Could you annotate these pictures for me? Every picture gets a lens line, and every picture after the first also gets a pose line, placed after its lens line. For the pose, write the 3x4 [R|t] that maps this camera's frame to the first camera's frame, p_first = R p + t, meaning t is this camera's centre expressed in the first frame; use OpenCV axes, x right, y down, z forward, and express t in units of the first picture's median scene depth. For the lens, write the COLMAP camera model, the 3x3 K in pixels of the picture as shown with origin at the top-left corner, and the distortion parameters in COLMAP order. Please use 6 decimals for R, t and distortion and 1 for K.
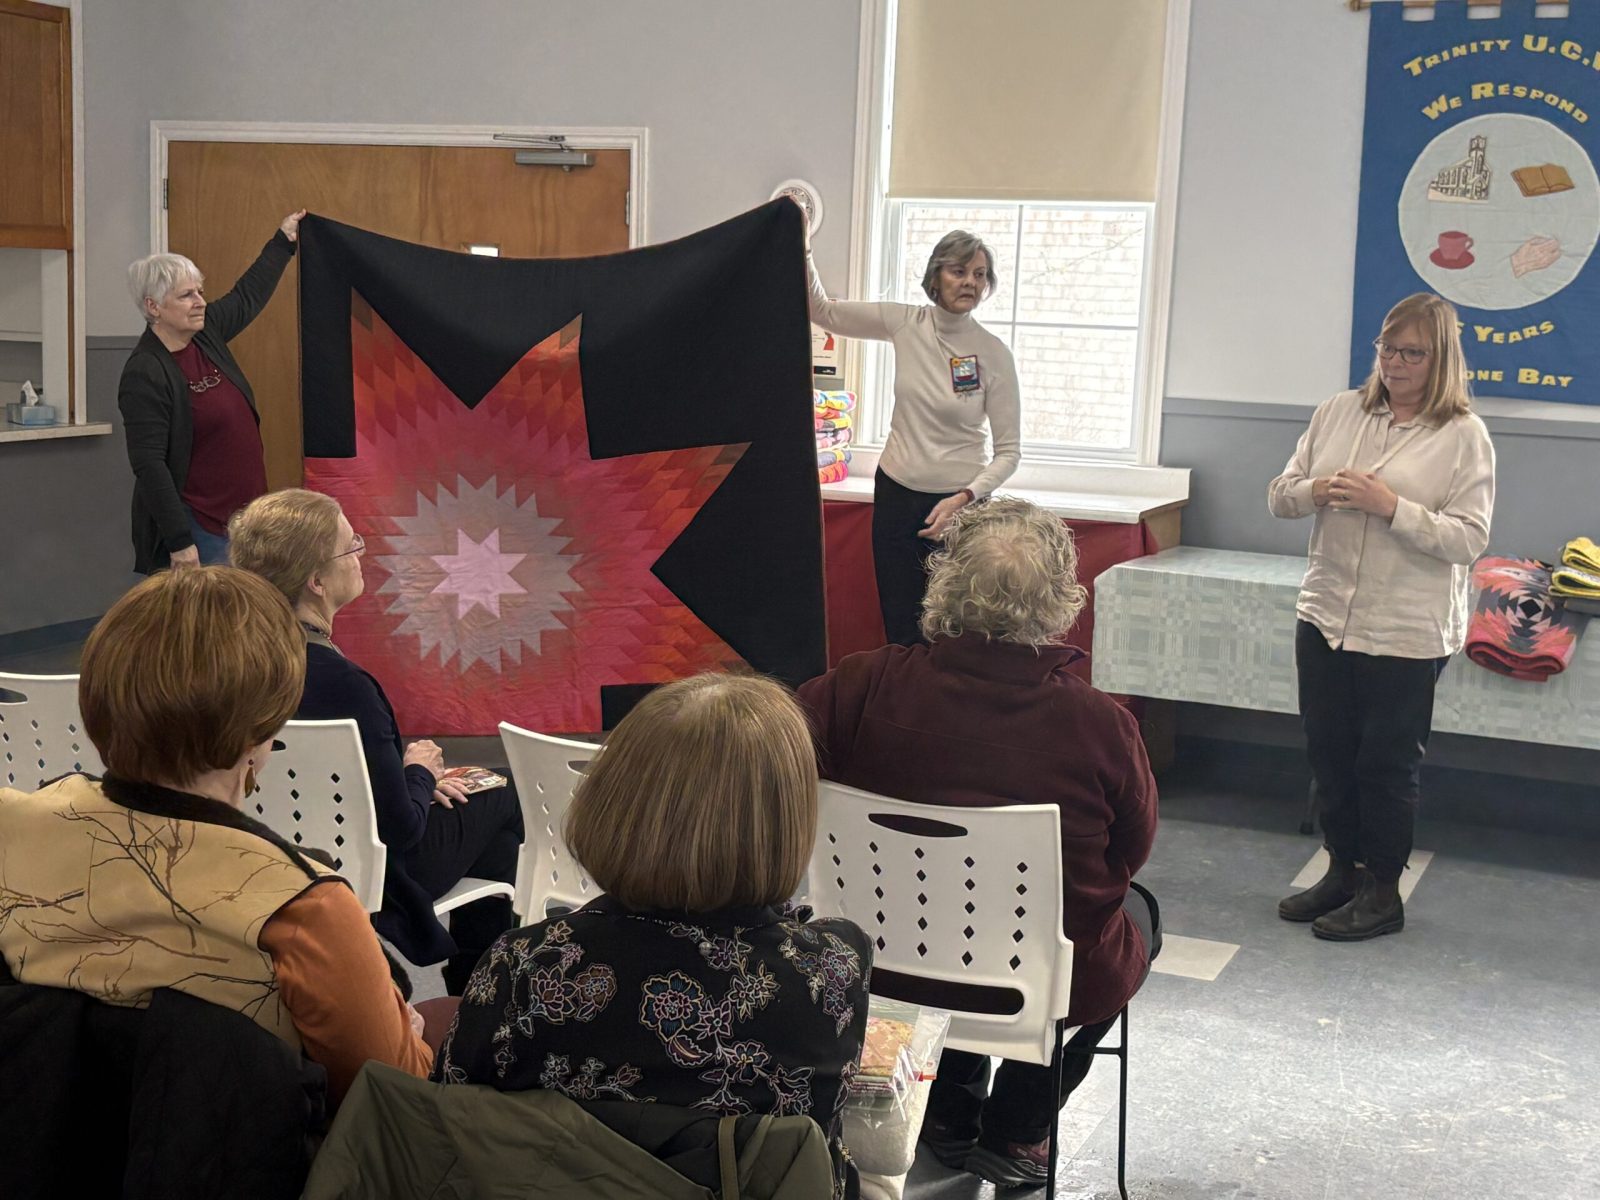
lens RADIAL K [[2089.0, 0, 807.6], [0, 2089.0, 594.0], [0, 0, 1]] dist [0.041899, 0.000000]
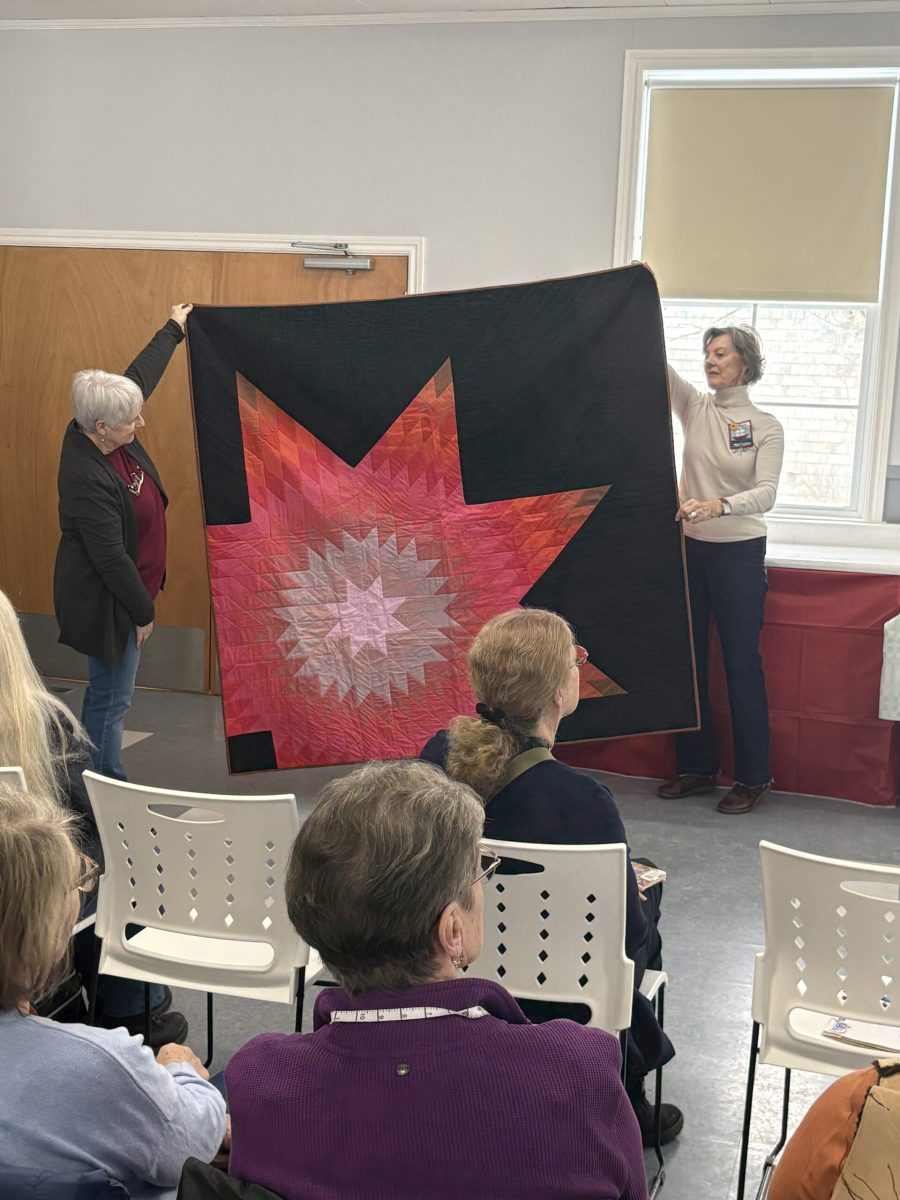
lens RADIAL K [[1566.8, 0, 456.6], [0, 1566.8, 592.8], [0, 0, 1]] dist [0.041899, 0.000000]
pose [[0.990751, -0.021856, 0.133918, -0.213517], [0.020627, 0.999731, 0.010564, -0.038293], [-0.134113, -0.007704, 0.990936, 0.145475]]
